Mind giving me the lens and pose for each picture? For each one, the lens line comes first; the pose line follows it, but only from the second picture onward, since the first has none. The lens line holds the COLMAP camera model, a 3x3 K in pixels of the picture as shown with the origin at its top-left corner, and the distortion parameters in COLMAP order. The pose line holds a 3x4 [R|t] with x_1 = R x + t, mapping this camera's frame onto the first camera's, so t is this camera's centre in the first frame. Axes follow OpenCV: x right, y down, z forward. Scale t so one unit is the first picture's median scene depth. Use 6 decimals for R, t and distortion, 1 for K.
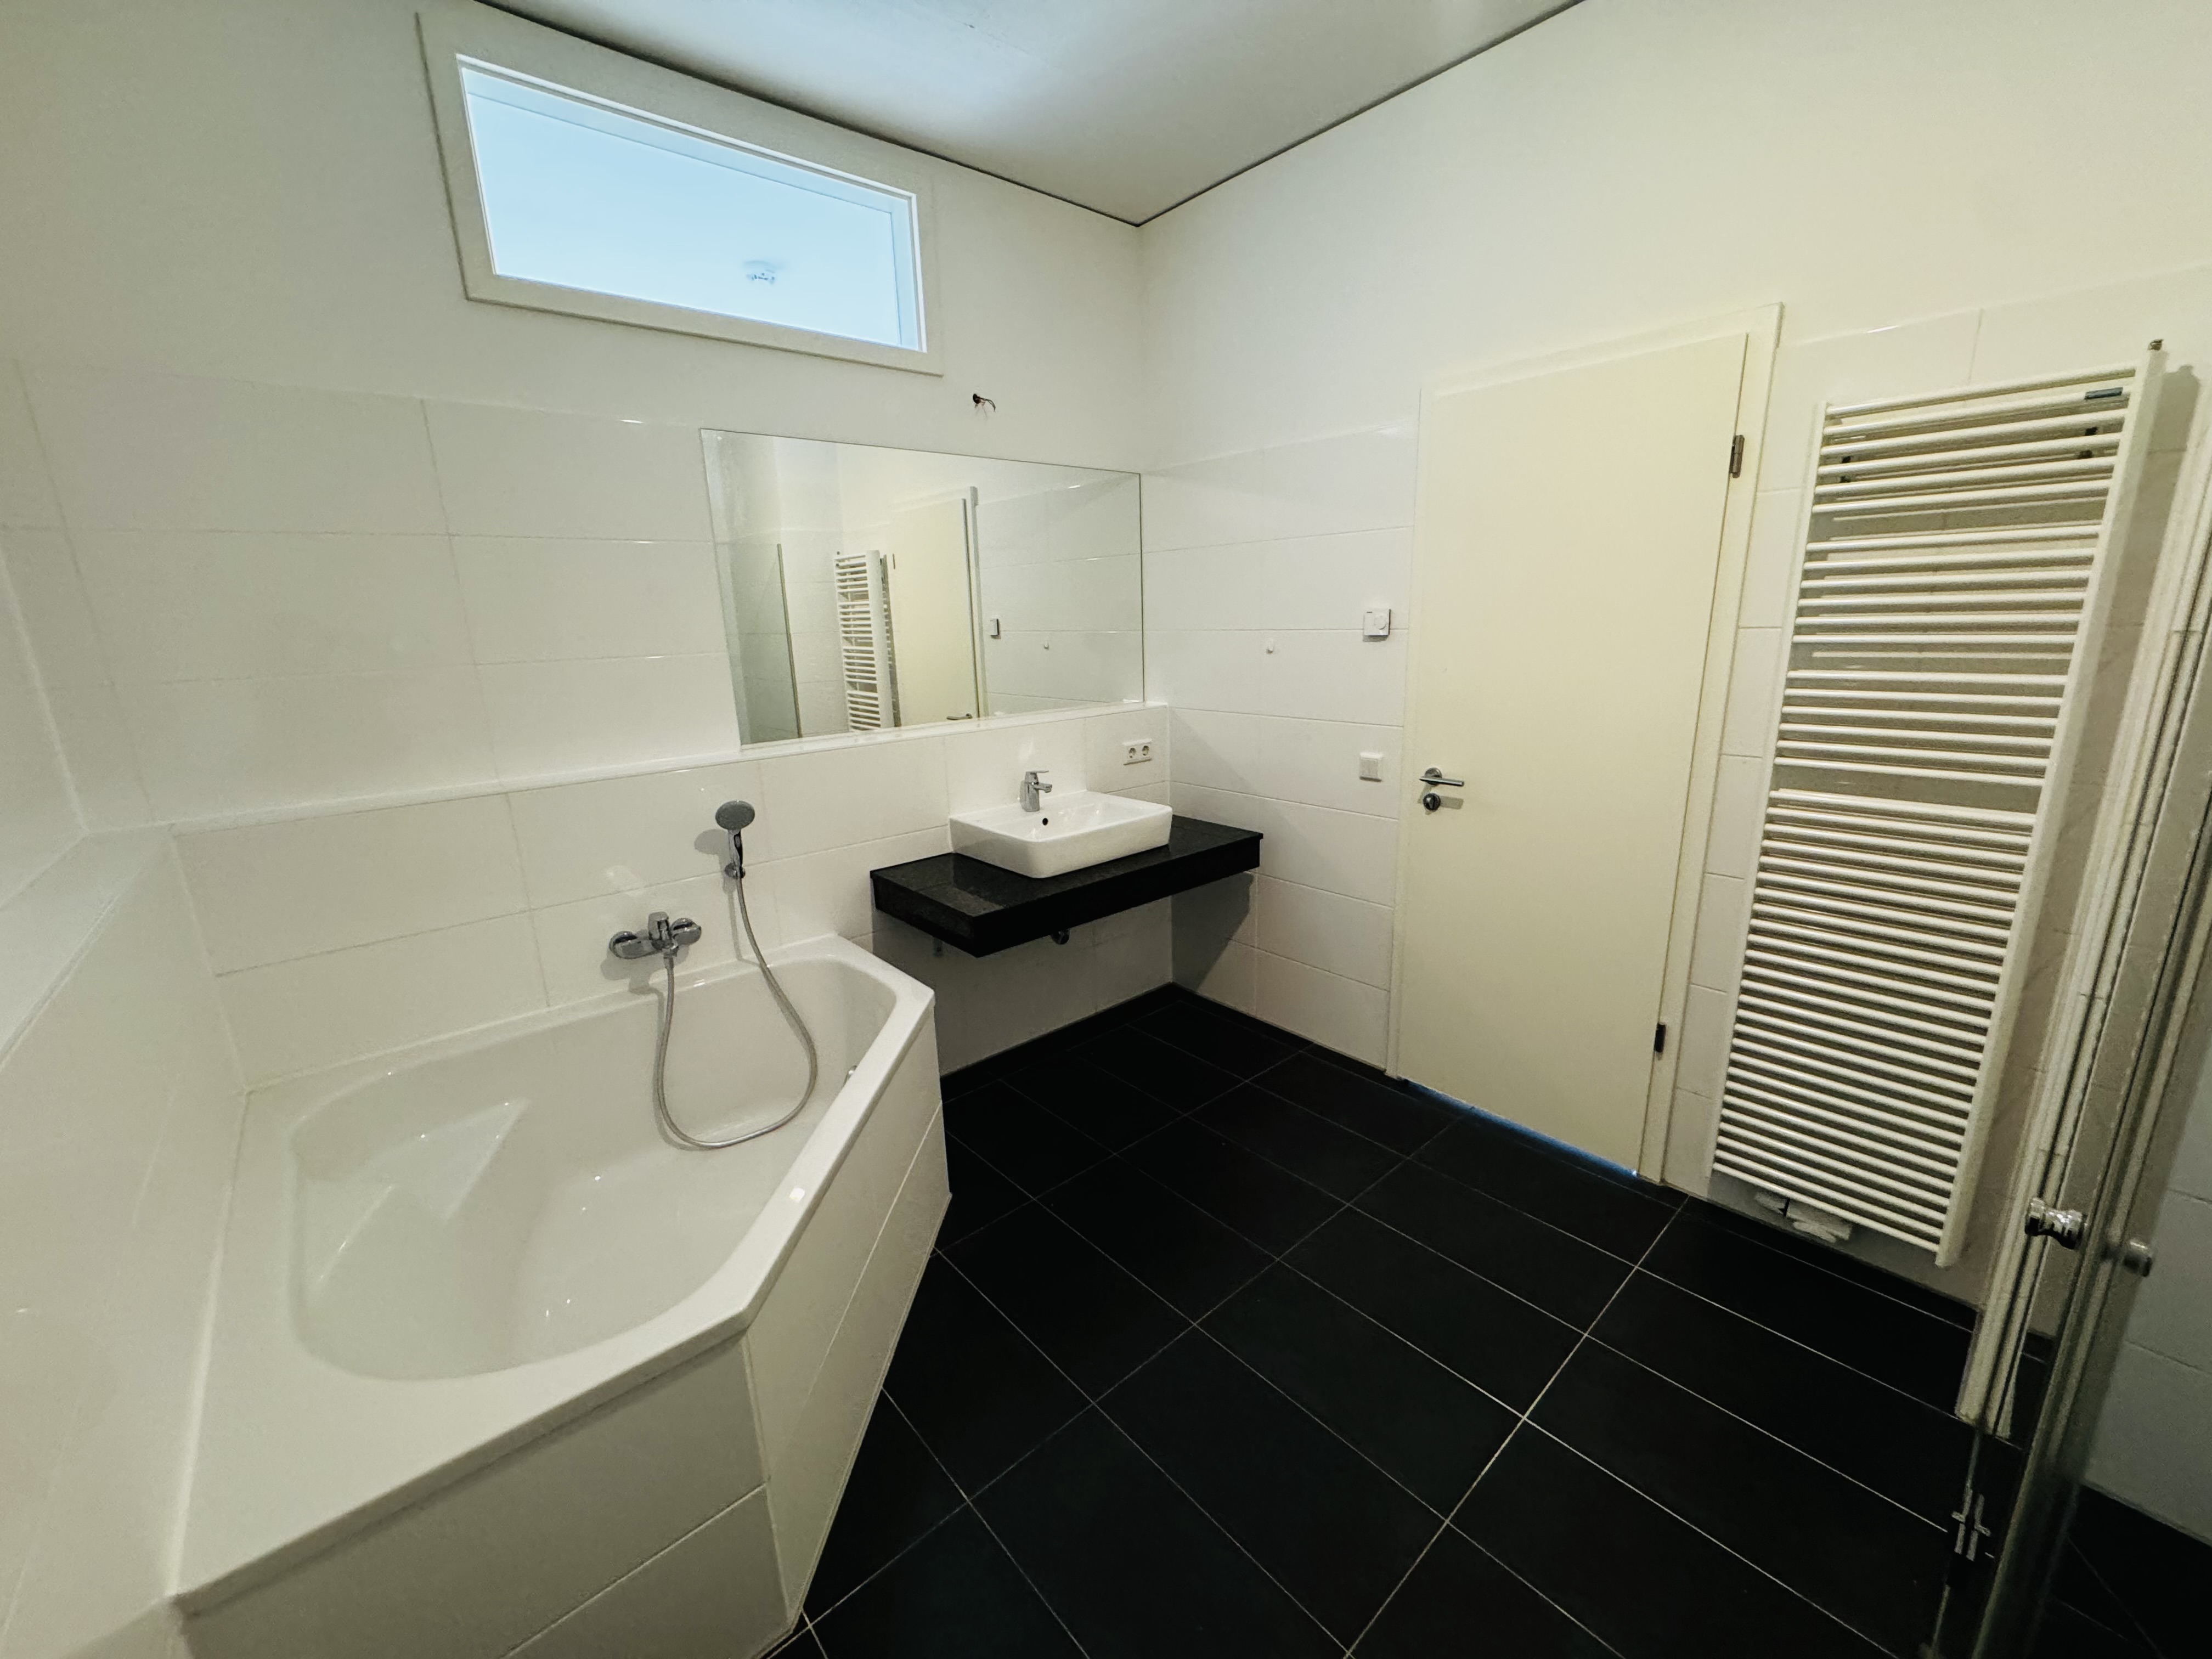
lens RADIAL K [[885.2, 0, 1102.8], [0, 885.2, 831.0], [0, 0, 1]] dist [-0.003054, 0.000492]
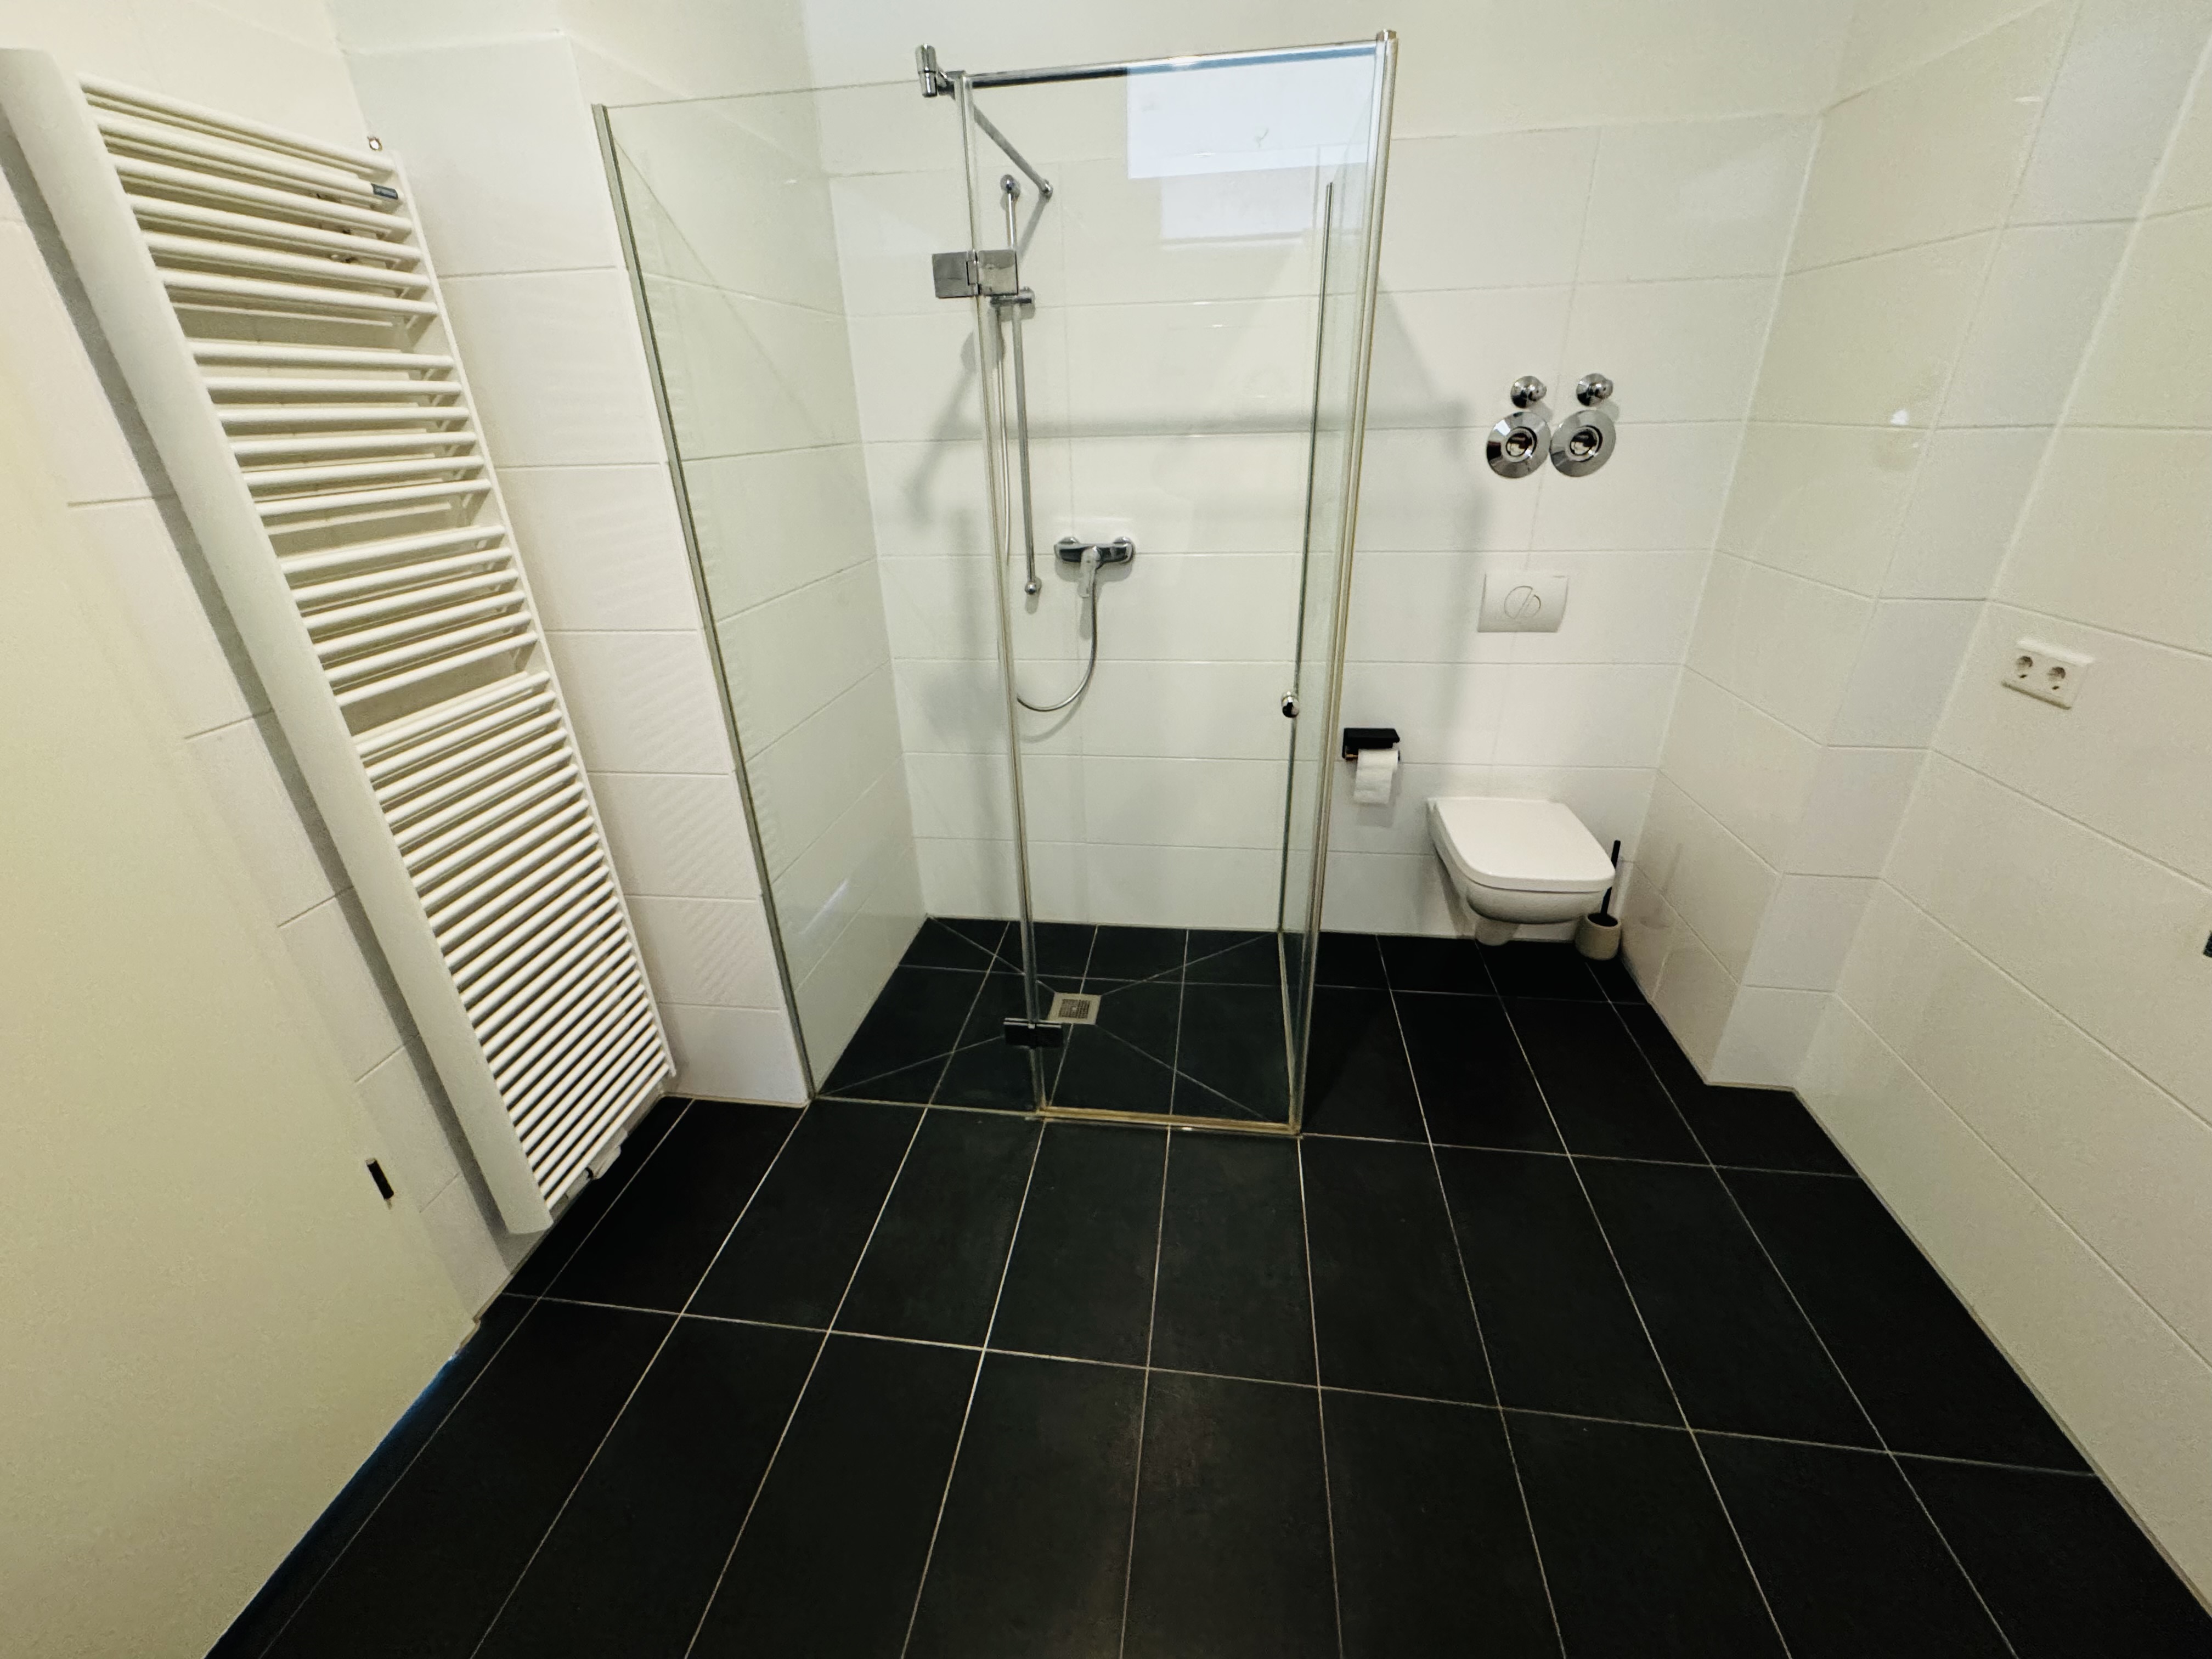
lens RADIAL K [[885.2, 0, 1104.7], [0, 885.2, 824.6], [0, 0, 1]] dist [-0.003054, 0.000492]
pose [[-0.657613, -0.277166, 0.700517, -0.080835], [0.225722, 0.814651, 0.534221, -0.196891], [-0.718745, 0.509433, -0.473163, 0.821390]]
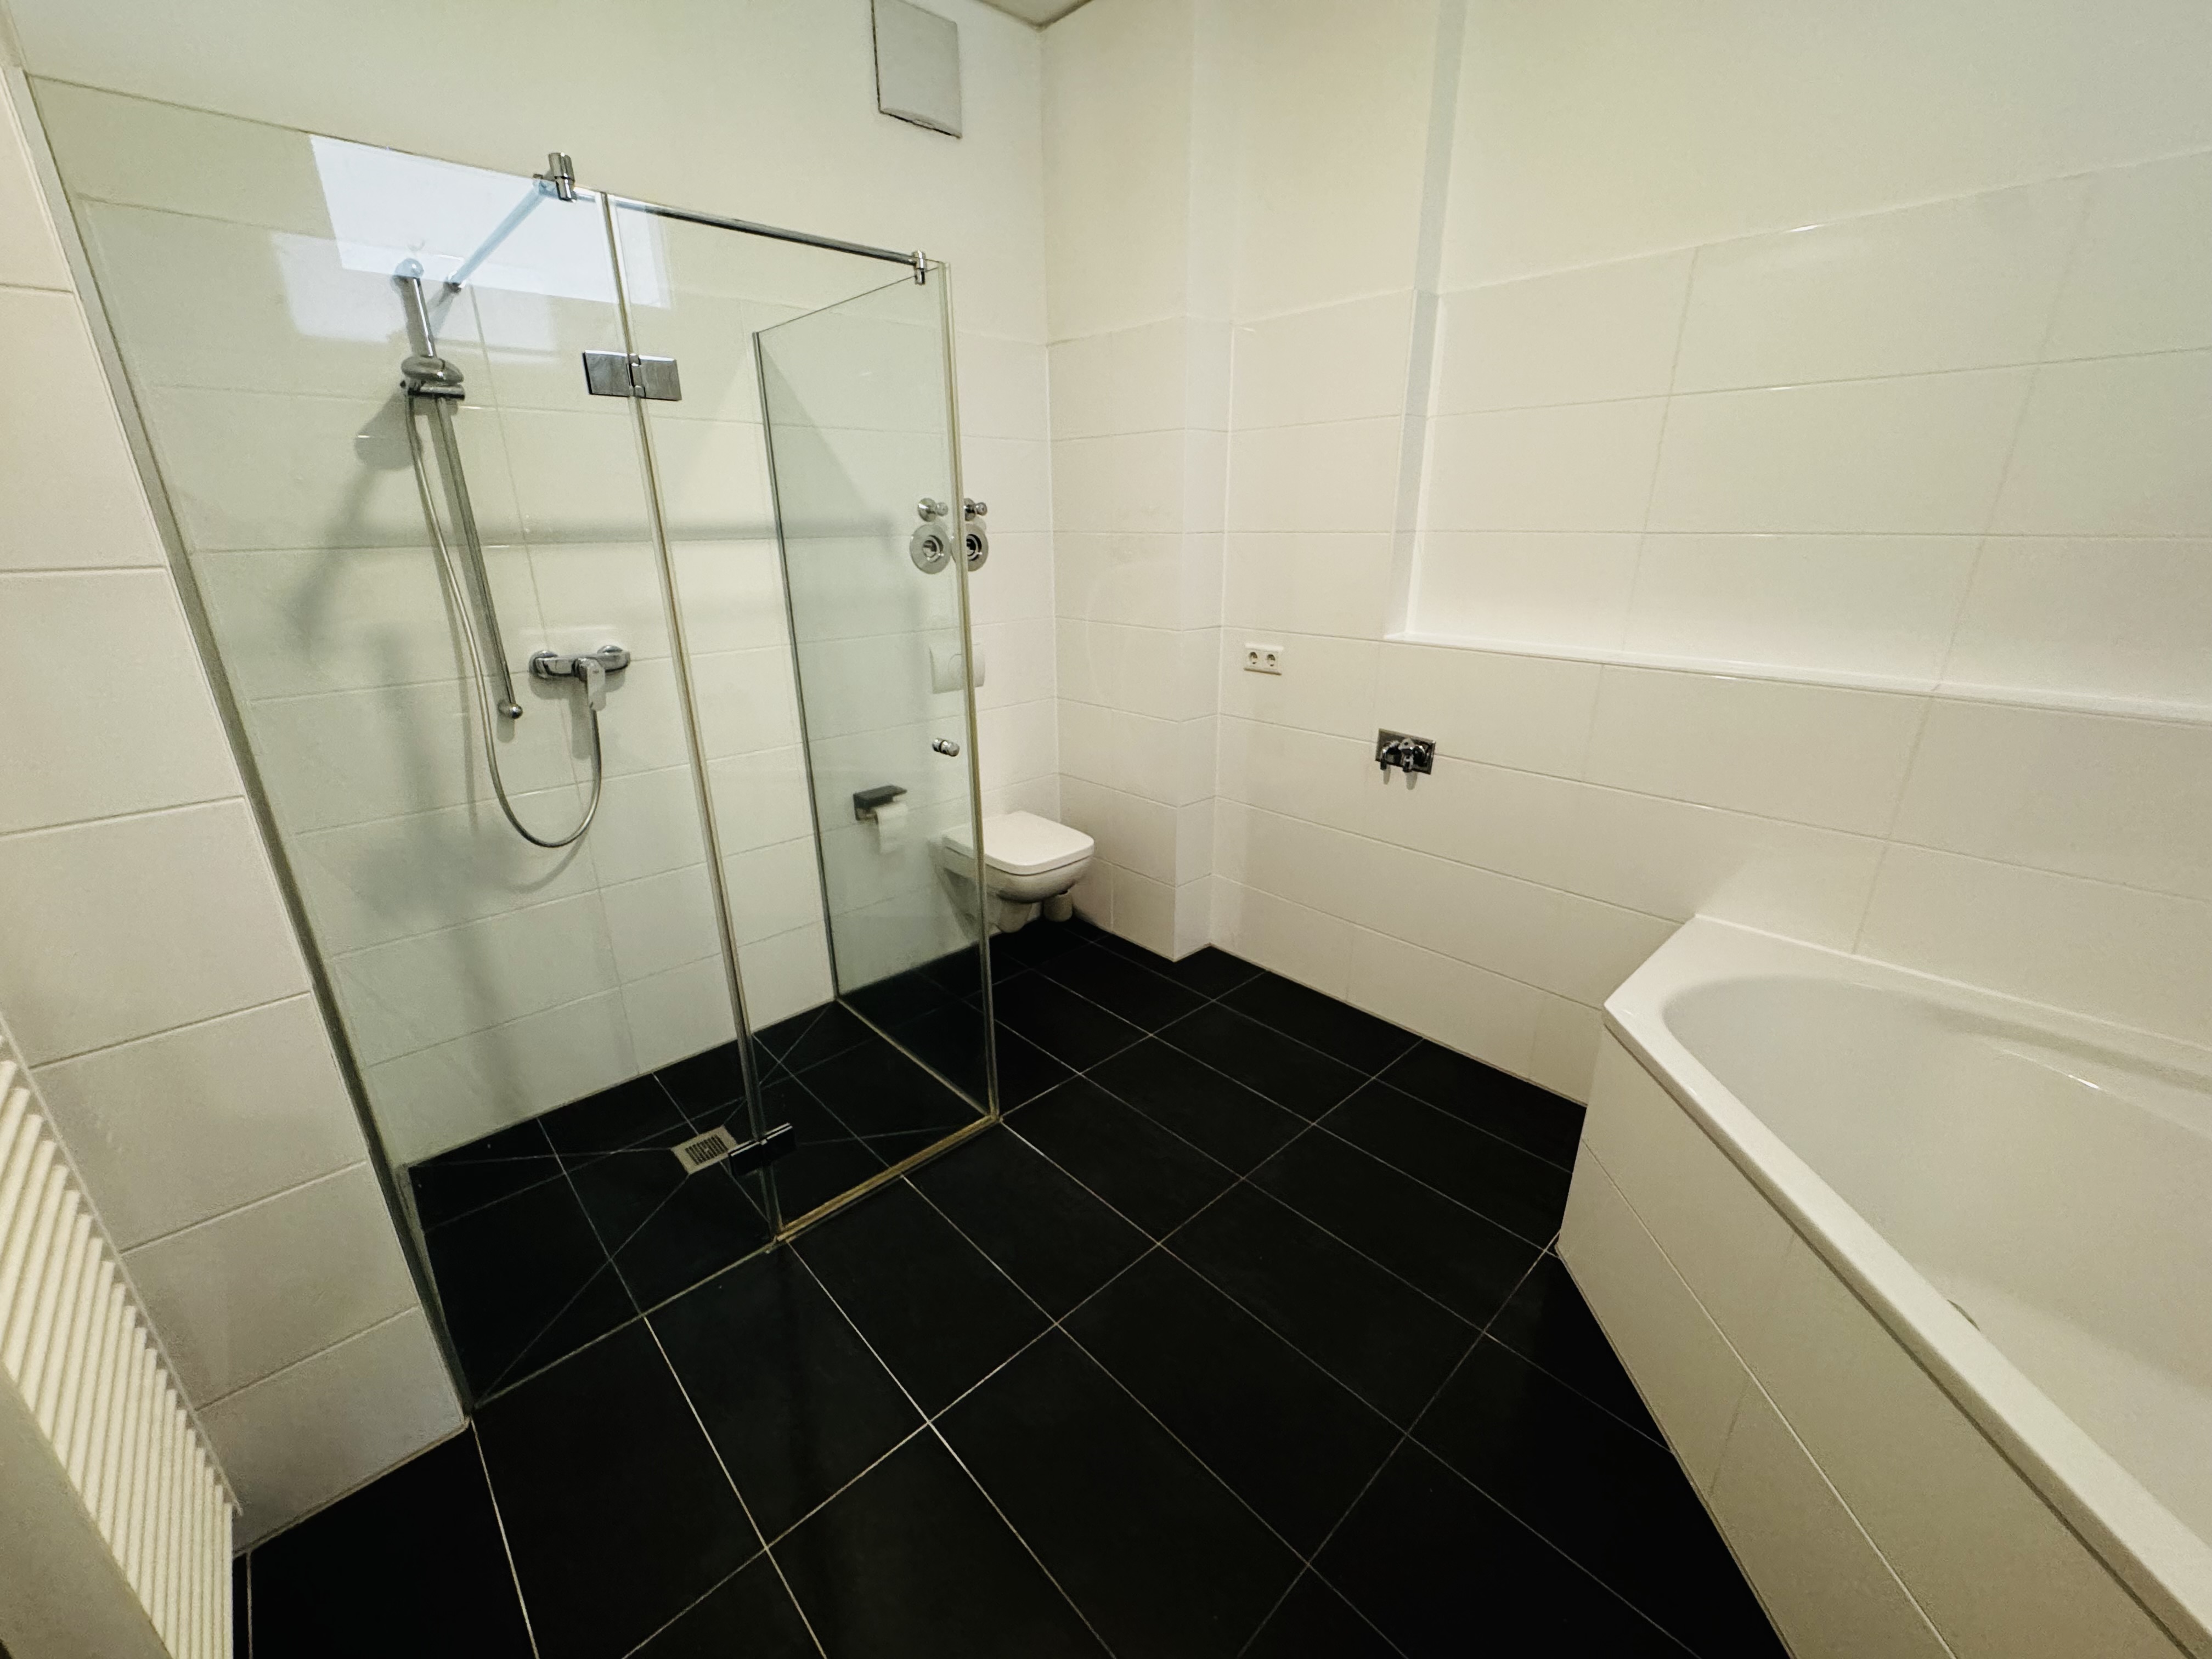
lens RADIAL K [[885.2, 0, 1104.4], [0, 885.2, 827.6], [0, 0, 1]] dist [-0.003054, 0.000492]
pose [[-0.998650, 0.047752, -0.020435, 0.217792], [0.028555, 0.833385, 0.551955, -0.272391], [0.043387, 0.550626, -0.833624, 1.103617]]
